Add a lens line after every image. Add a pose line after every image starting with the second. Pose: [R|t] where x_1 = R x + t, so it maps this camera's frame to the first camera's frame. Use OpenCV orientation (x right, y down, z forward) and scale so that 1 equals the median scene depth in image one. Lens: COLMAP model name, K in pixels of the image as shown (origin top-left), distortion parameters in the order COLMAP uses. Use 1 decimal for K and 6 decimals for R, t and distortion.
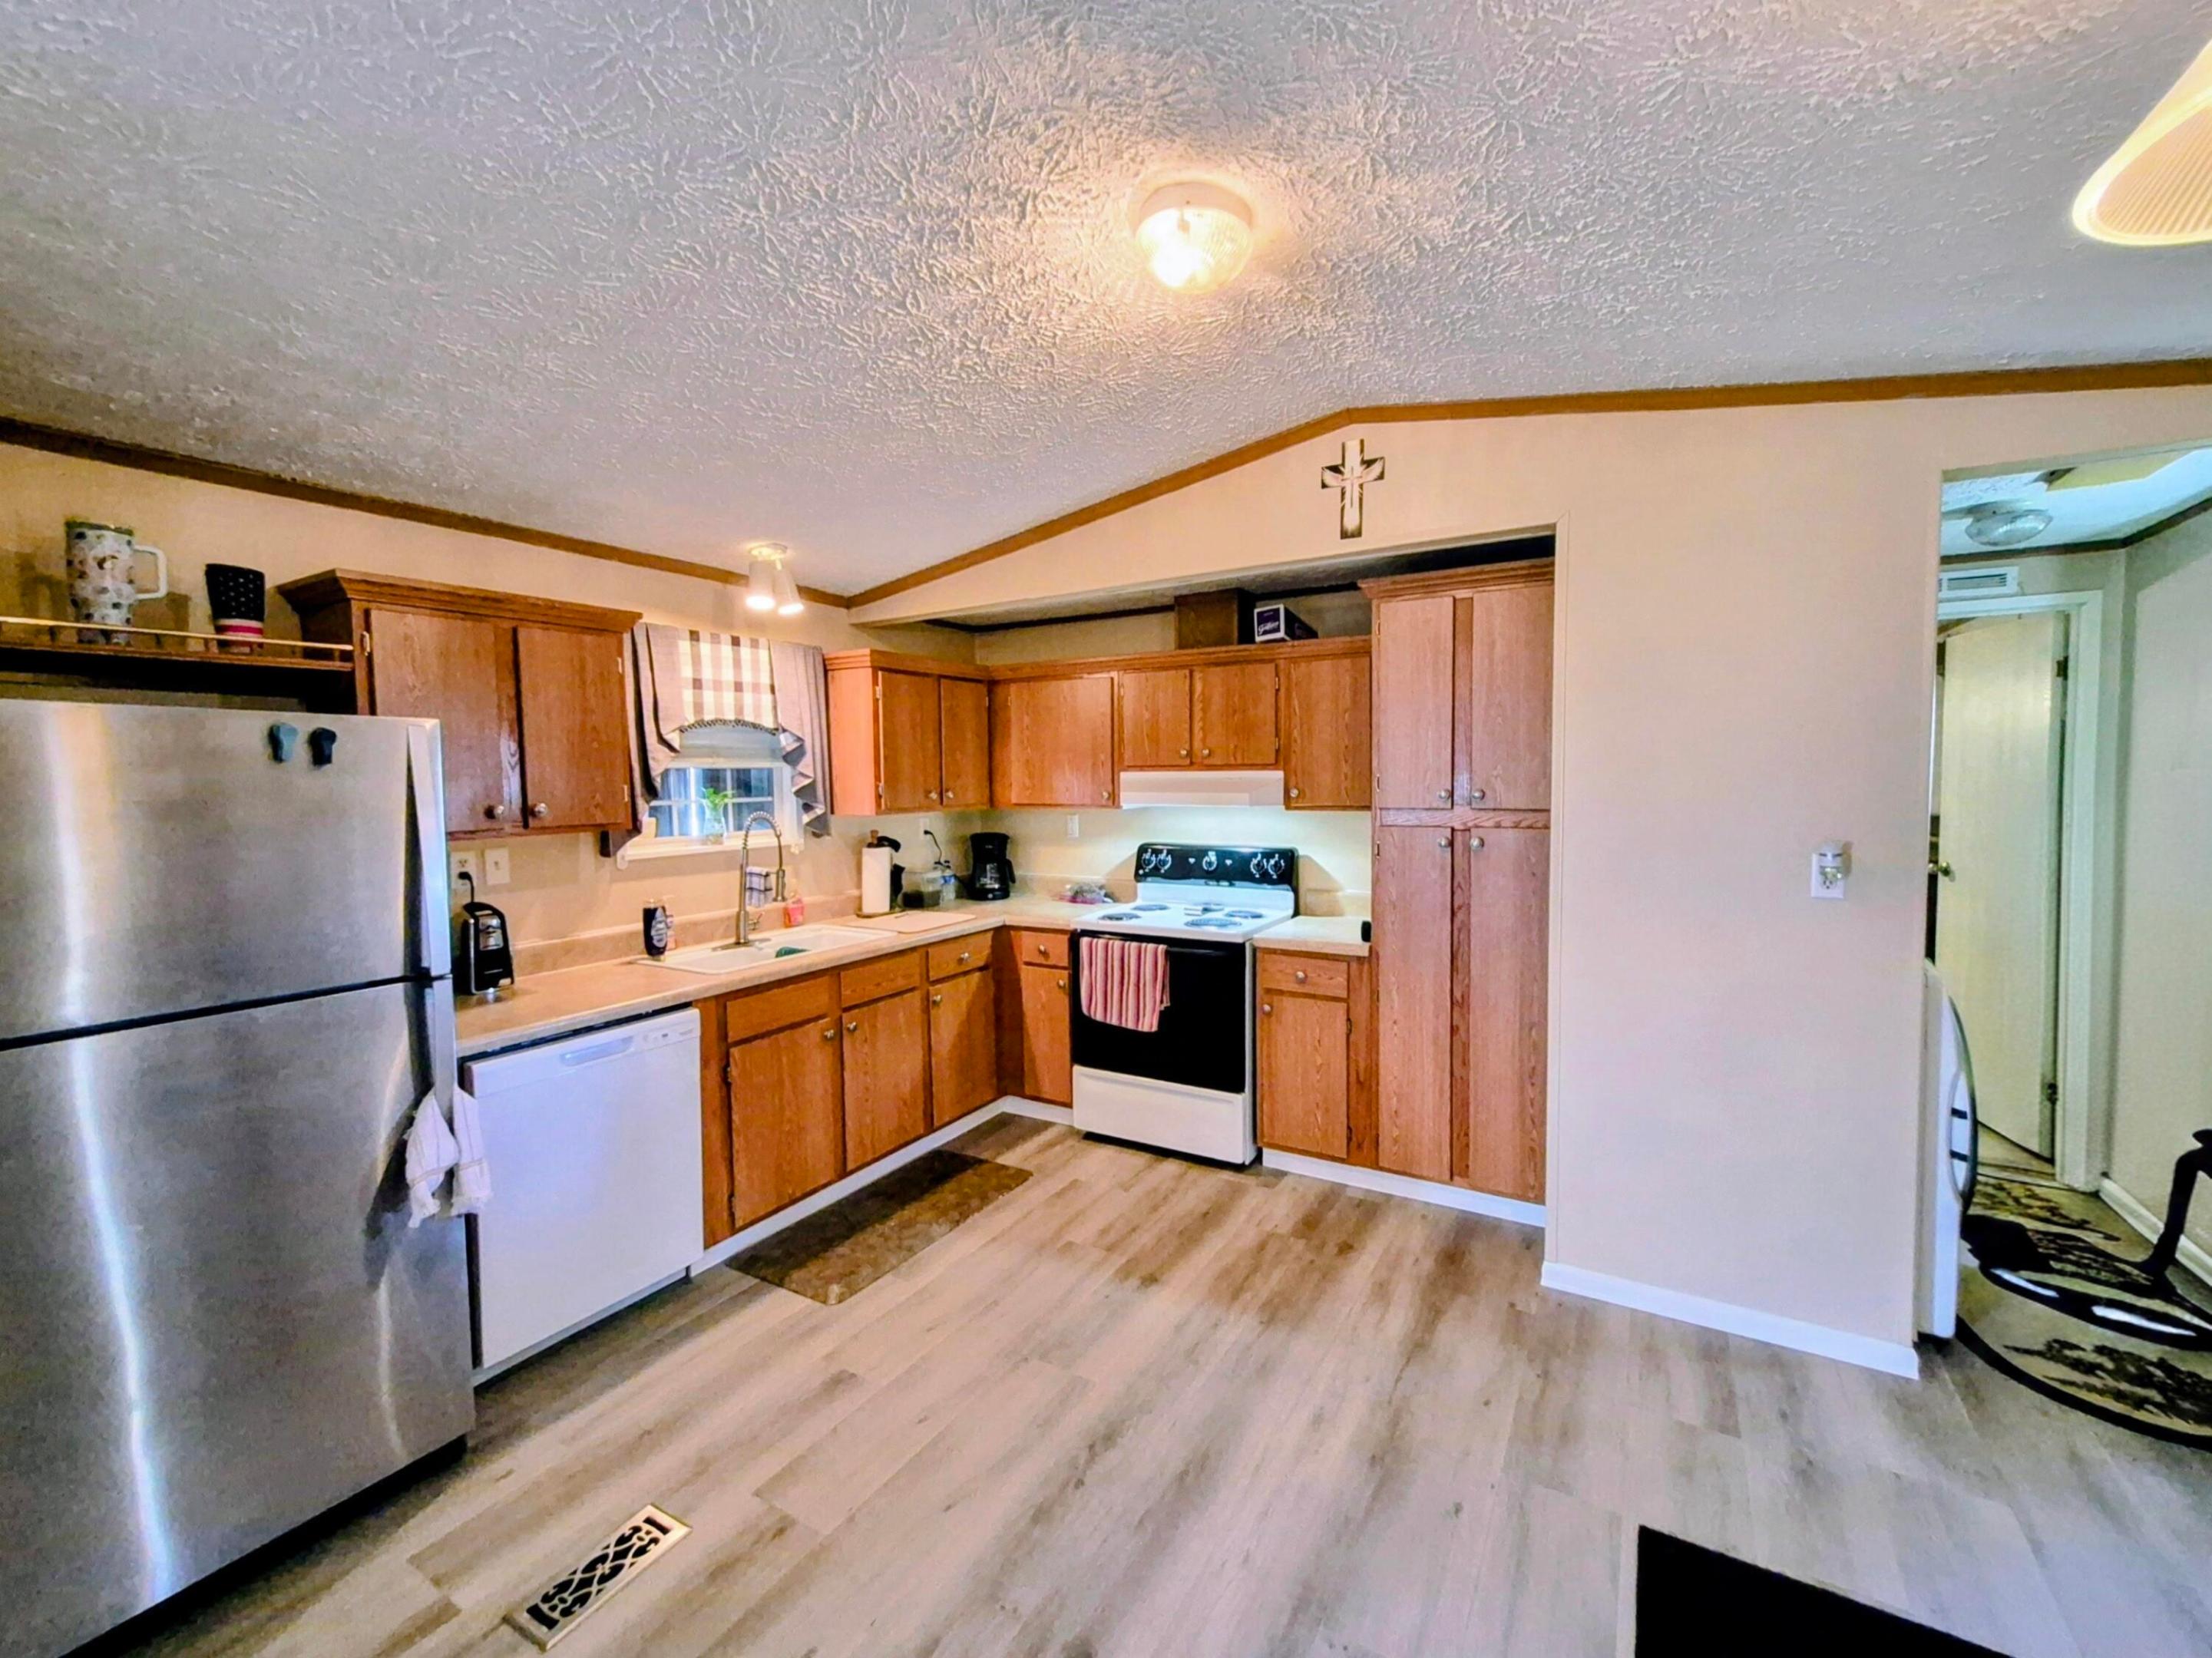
lens RADIAL K [[915.8, 0, 1118.2], [0, 915.8, 828.8], [0, 0, 1]] dist [-0.000491, -0.000103]
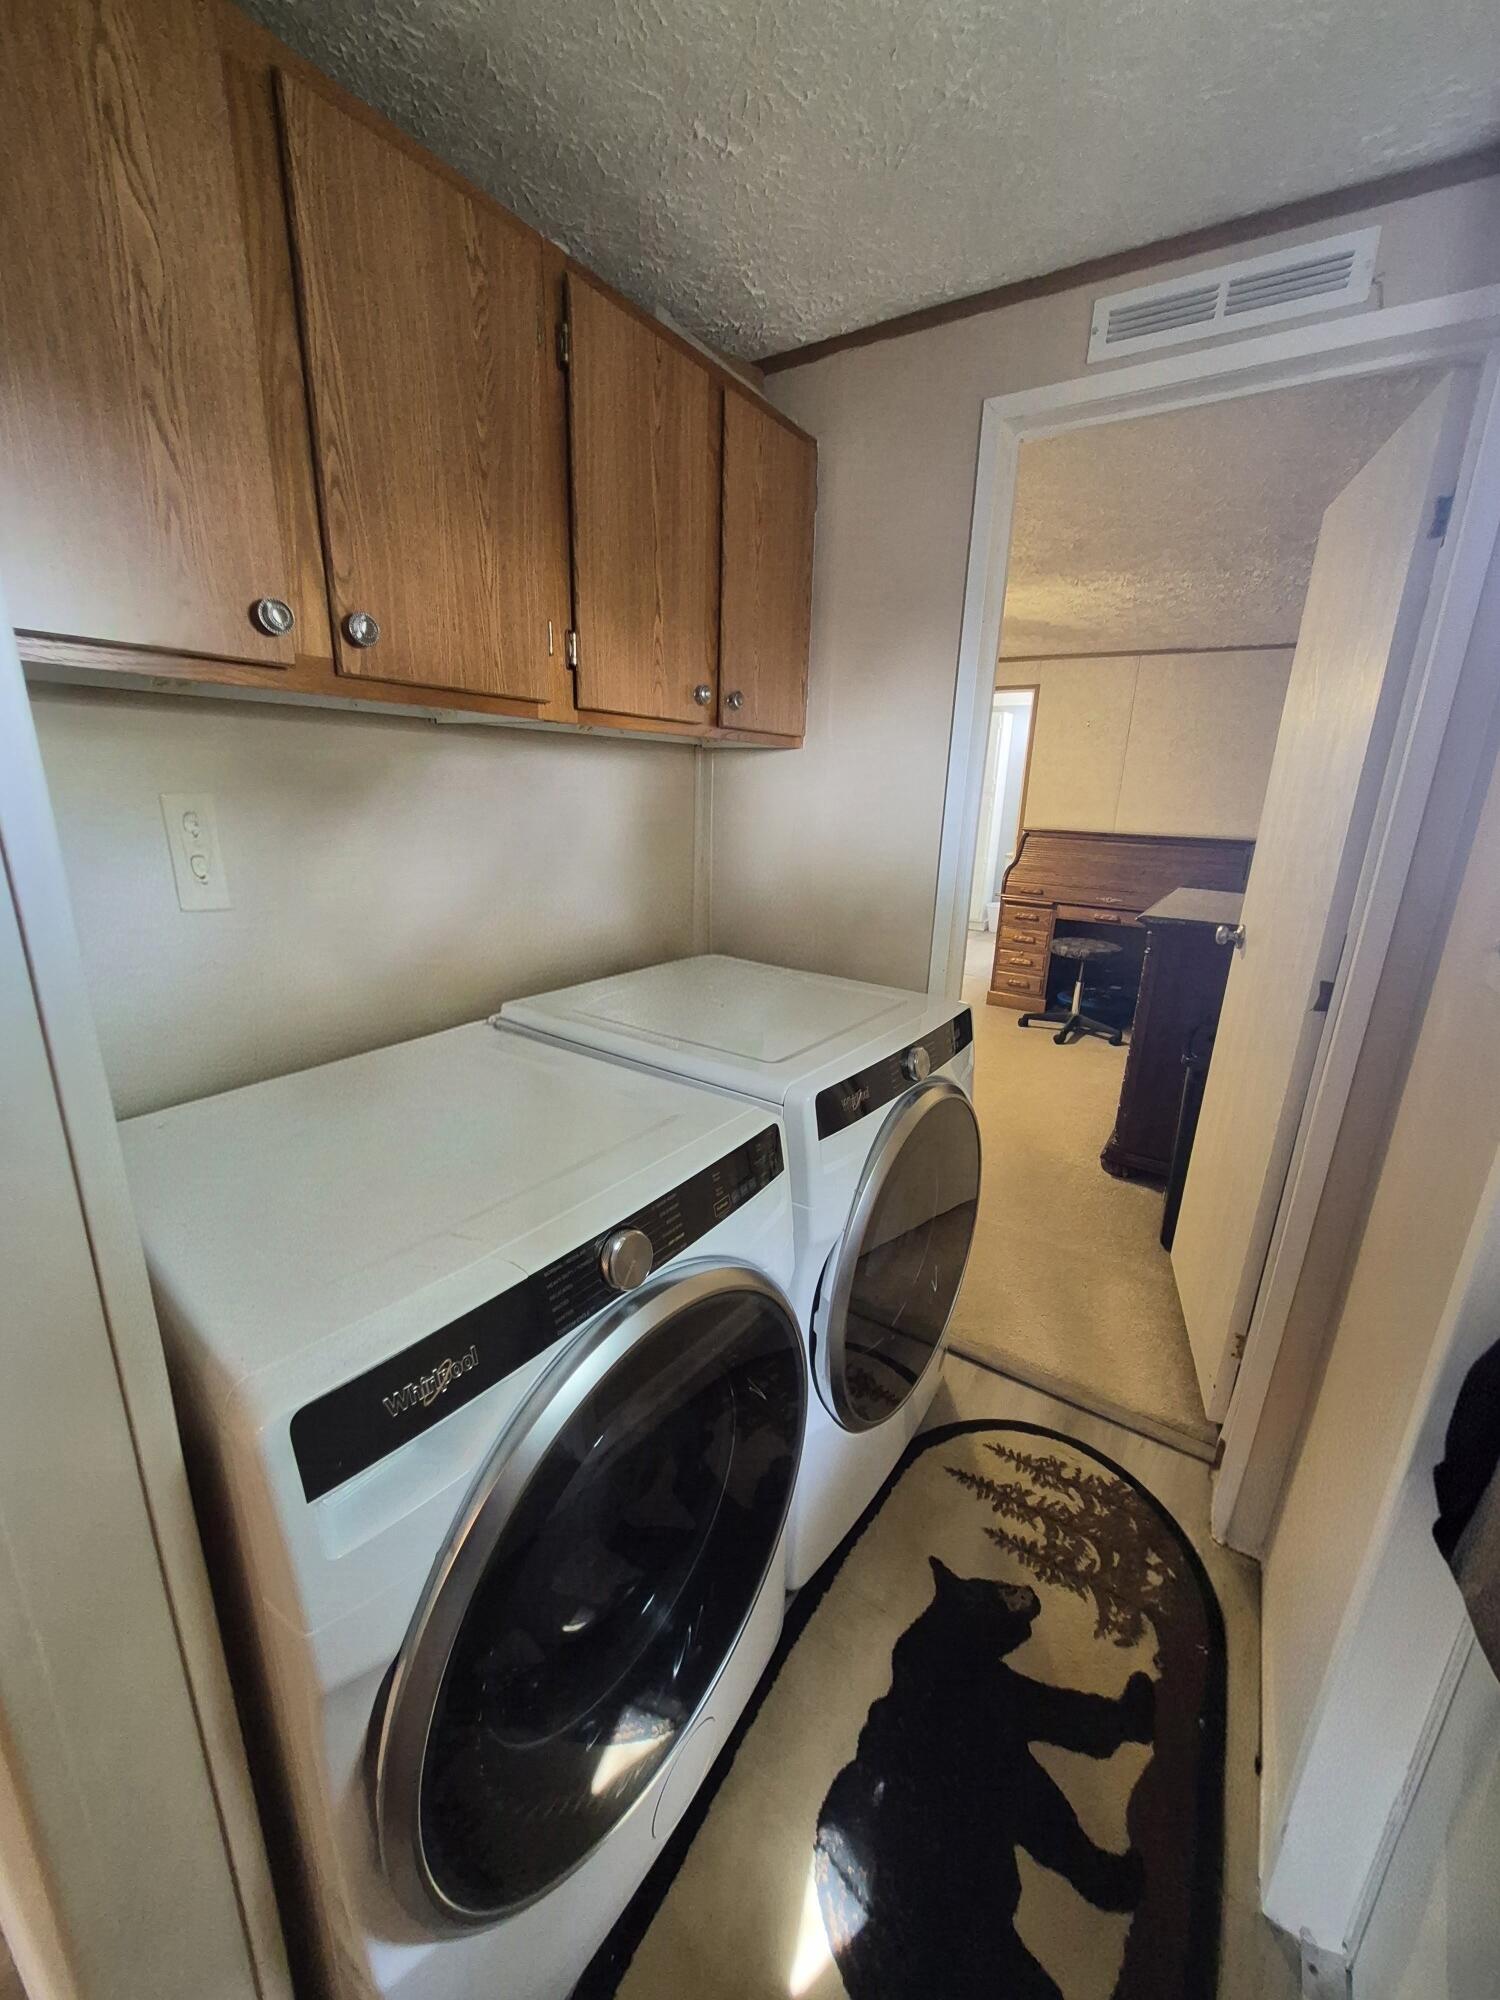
lens RADIAL K [[783.0, 0, 752.4], [0, 783.0, 1008.5], [0, 0, 1]] dist [0.001417, 0.000213]
pose [[0.997521, 0.062071, -0.033165, 0.716024], [-0.053288, 0.974009, 0.220153, -0.009982], [0.045969, -0.217840, 0.974901, 0.555587]]
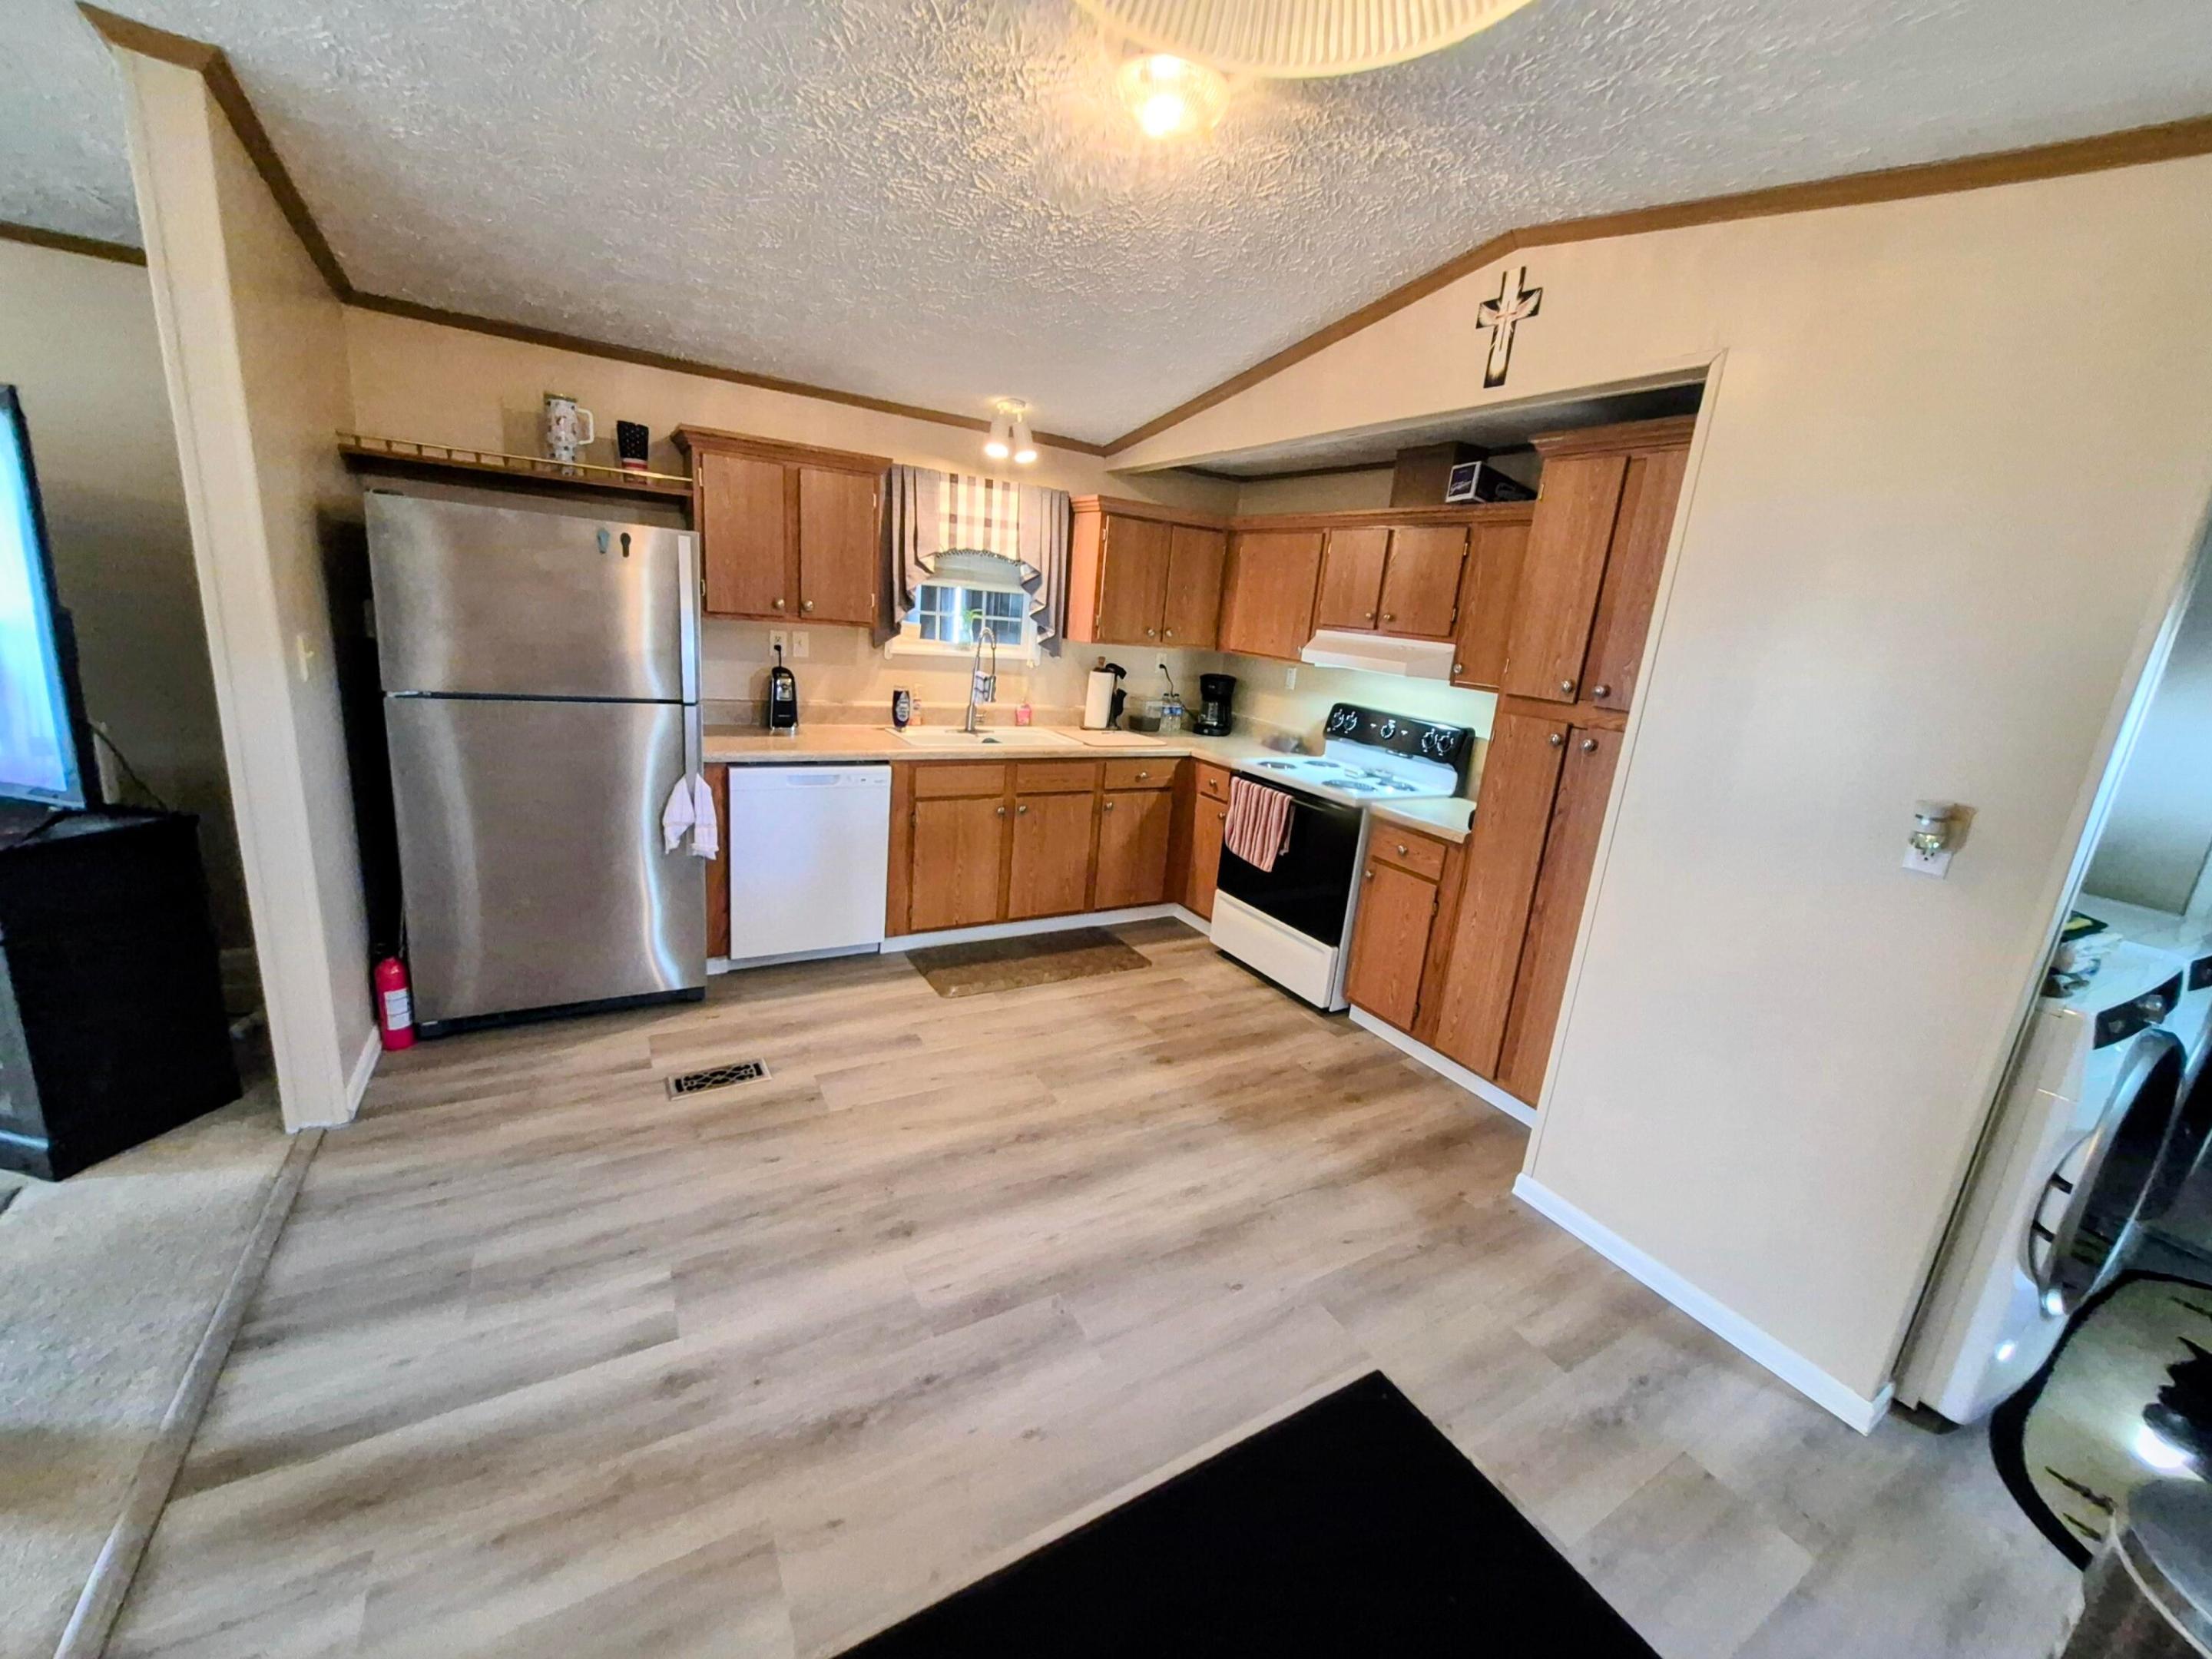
lens RADIAL K [[866.0, 0, 1103.0], [0, 866.0, 822.0], [0, 0, 1]] dist [0.001417, 0.000213]
pose [[0.870657, 0.206647, -0.446378, 0.326948], [-0.129921, 0.971858, 0.196503, -0.013657], [0.474423, -0.113093, 0.873002, 0.013884]]
